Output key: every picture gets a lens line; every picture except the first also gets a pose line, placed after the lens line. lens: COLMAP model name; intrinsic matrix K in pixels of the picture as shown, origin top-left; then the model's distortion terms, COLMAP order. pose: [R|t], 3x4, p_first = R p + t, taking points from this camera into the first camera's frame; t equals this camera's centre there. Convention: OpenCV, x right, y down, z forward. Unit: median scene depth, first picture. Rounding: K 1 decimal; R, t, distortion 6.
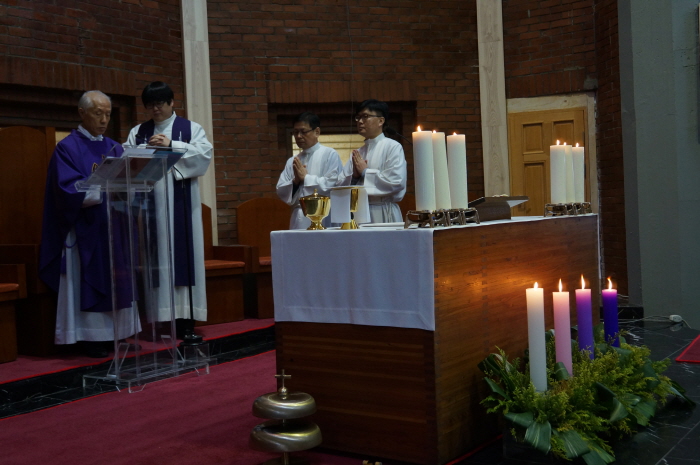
lens RADIAL K [[843.1, 0, 350.0], [0, 843.1, 223.7], [0, 0, 1]] dist [0.005862, 0.011205]
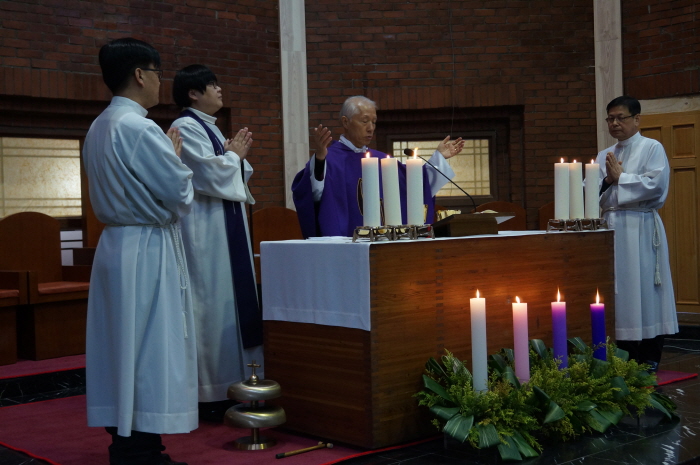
lens RADIAL K [[968.2, 0, 350.0], [0, 968.2, 232.5], [0, 0, 1]] dist [-0.004507, -0.012896]
pose [[0.972799, 0.017118, -0.231016, 0.159605], [-0.015674, 0.999844, 0.008081, -0.007798], [0.231118, -0.004240, 0.972916, -0.125795]]
